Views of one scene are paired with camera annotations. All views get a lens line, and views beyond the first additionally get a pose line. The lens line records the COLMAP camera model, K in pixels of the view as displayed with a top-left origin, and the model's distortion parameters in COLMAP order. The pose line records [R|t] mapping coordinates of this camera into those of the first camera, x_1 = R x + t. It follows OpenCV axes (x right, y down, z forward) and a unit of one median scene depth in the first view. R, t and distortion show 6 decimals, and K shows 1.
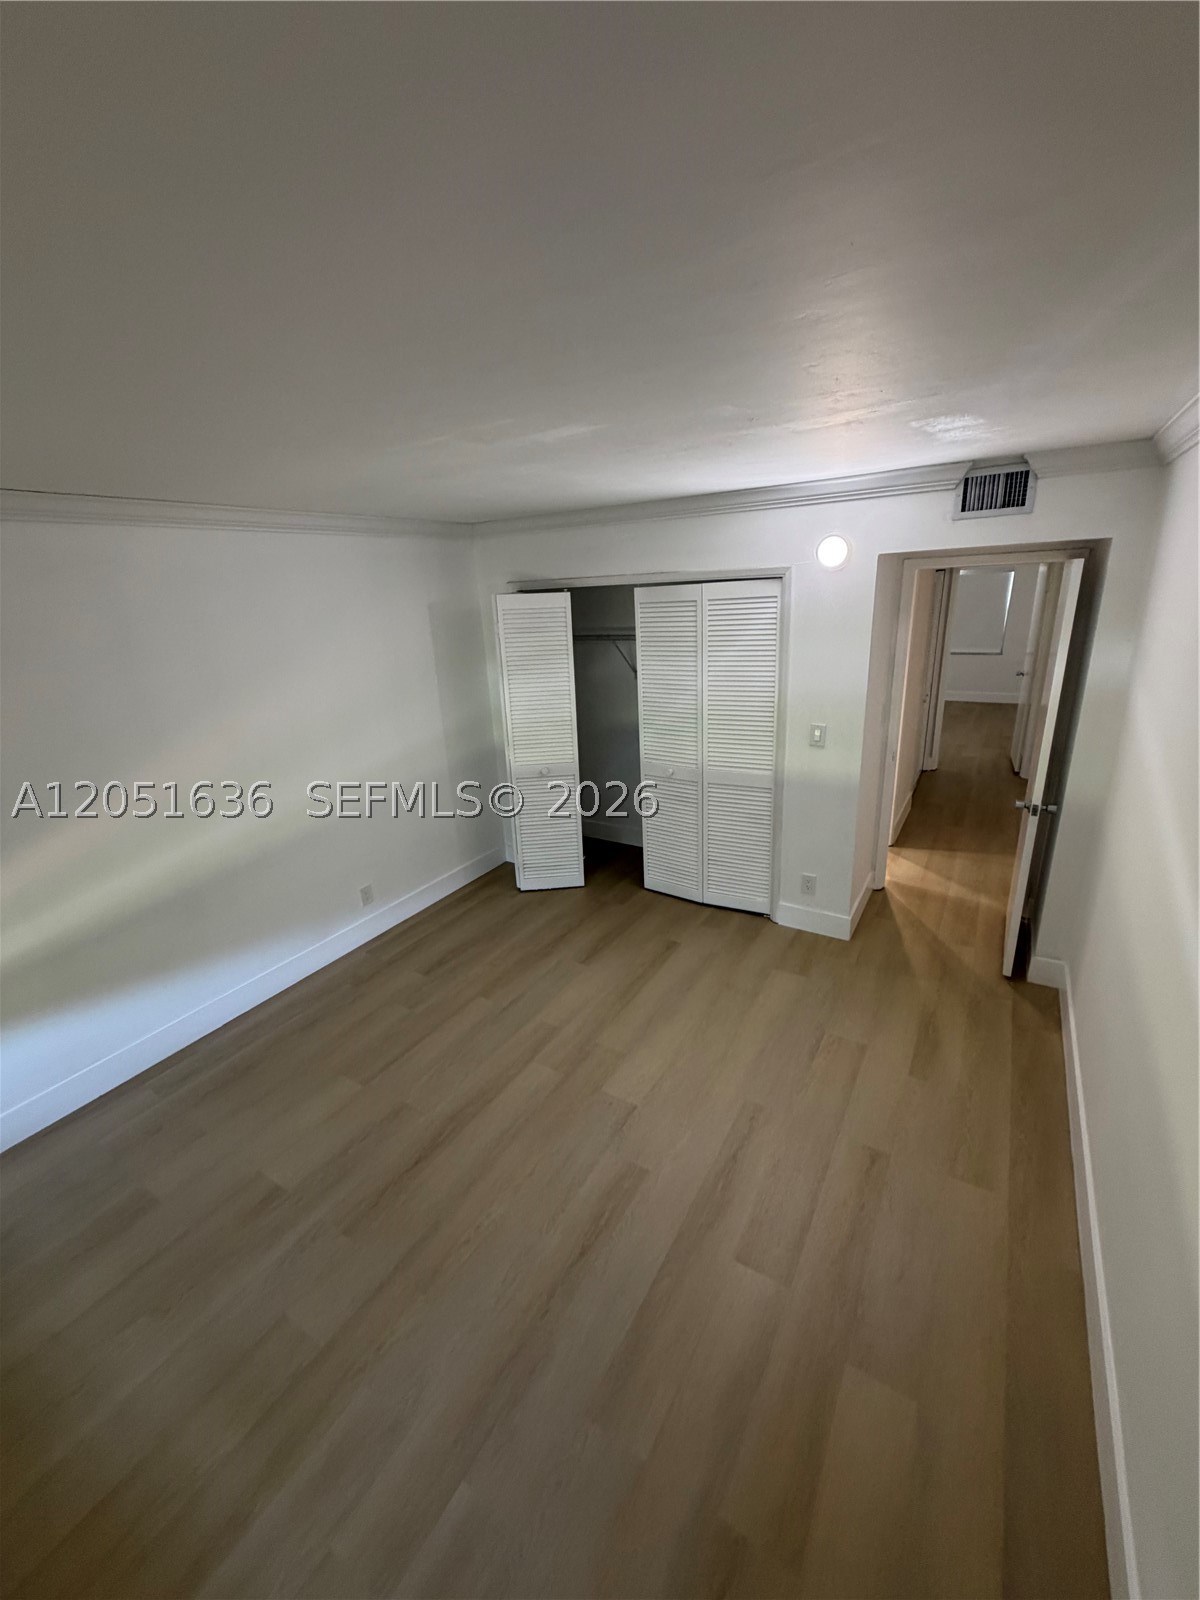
lens RADIAL K [[643.0, 0, 600.0], [0, 643.0, 800.0], [0, 0, 1]] dist [0.000669, 0.000036]
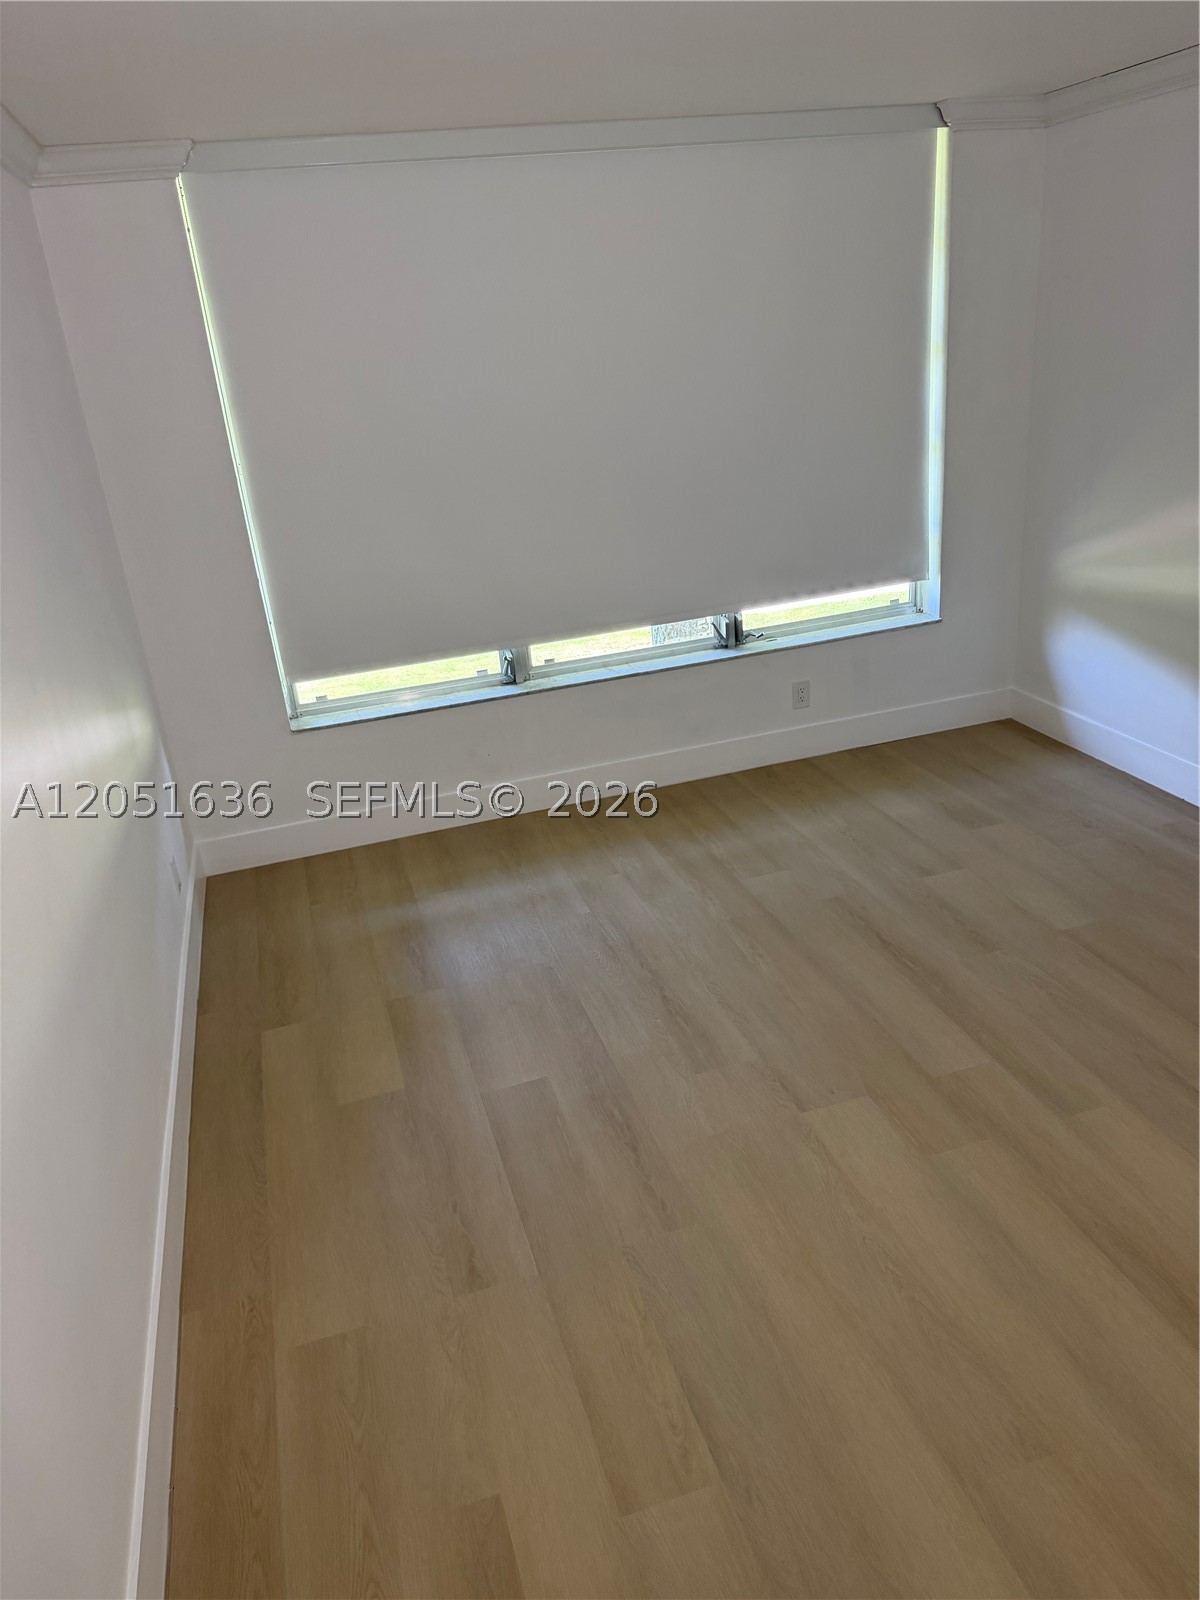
lens RADIAL K [[1144.8, 0, 601.0], [0, 1144.8, 812.6], [0, 0, 1]] dist [0.068361, -0.112614]
pose [[-0.660275, 0.386019, -0.644226, 0.874955], [-0.119846, 0.792648, 0.597785, -0.423559], [0.741400, 0.471910, -0.477102, 1.407478]]
